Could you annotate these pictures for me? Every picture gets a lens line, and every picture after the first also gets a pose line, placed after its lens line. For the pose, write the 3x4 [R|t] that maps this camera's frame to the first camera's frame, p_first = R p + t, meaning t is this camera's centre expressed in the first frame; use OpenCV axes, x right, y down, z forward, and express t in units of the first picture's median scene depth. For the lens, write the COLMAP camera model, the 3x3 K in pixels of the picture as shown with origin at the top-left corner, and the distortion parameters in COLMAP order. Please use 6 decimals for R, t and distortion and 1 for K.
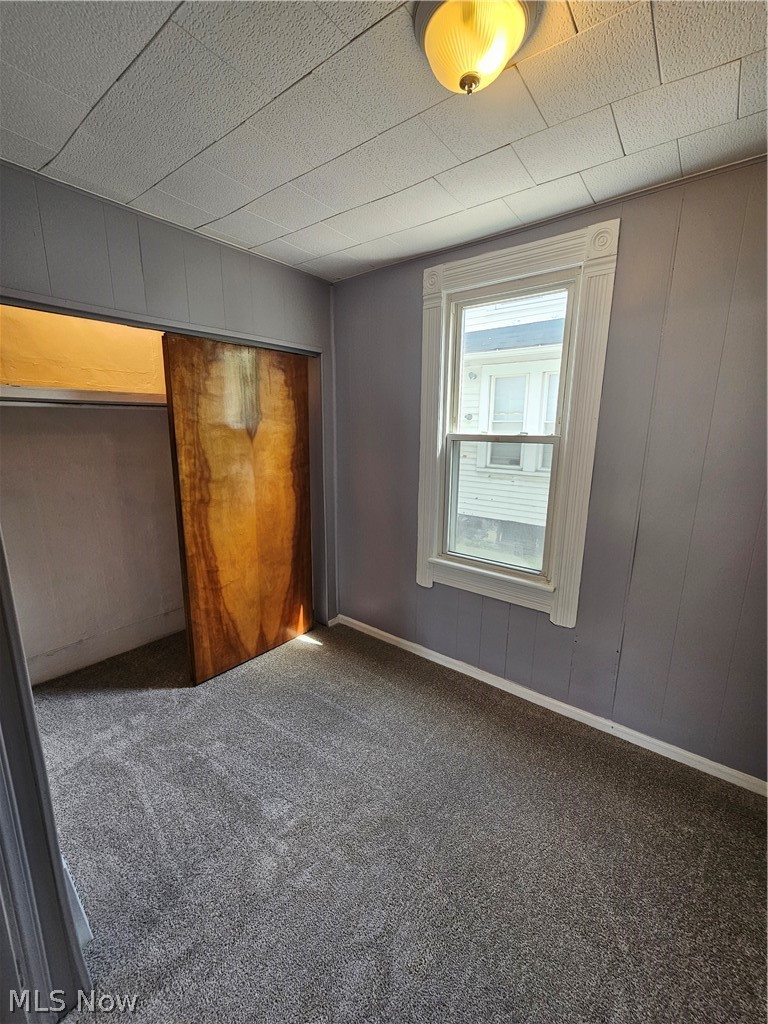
lens RADIAL K [[412.9, 0, 377.9], [0, 412.9, 514.5], [0, 0, 1]] dist [0.000249, 0.000004]
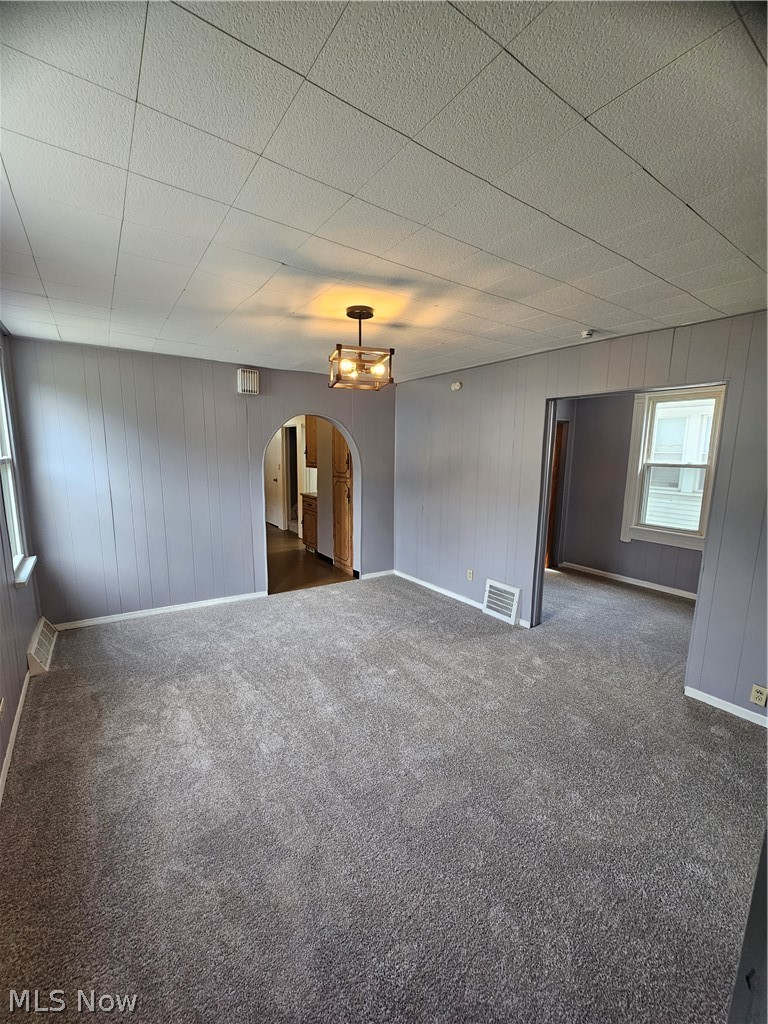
lens RADIAL K [[412.9, 0, 380.8], [0, 412.9, 512.9], [0, 0, 1]] dist [0.000249, 0.000004]
pose [[0.960622, 0.049291, -0.273453, -0.447327], [-0.066299, 0.996375, -0.053302, 0.213265], [0.269834, 0.069332, 0.960407, -1.118823]]
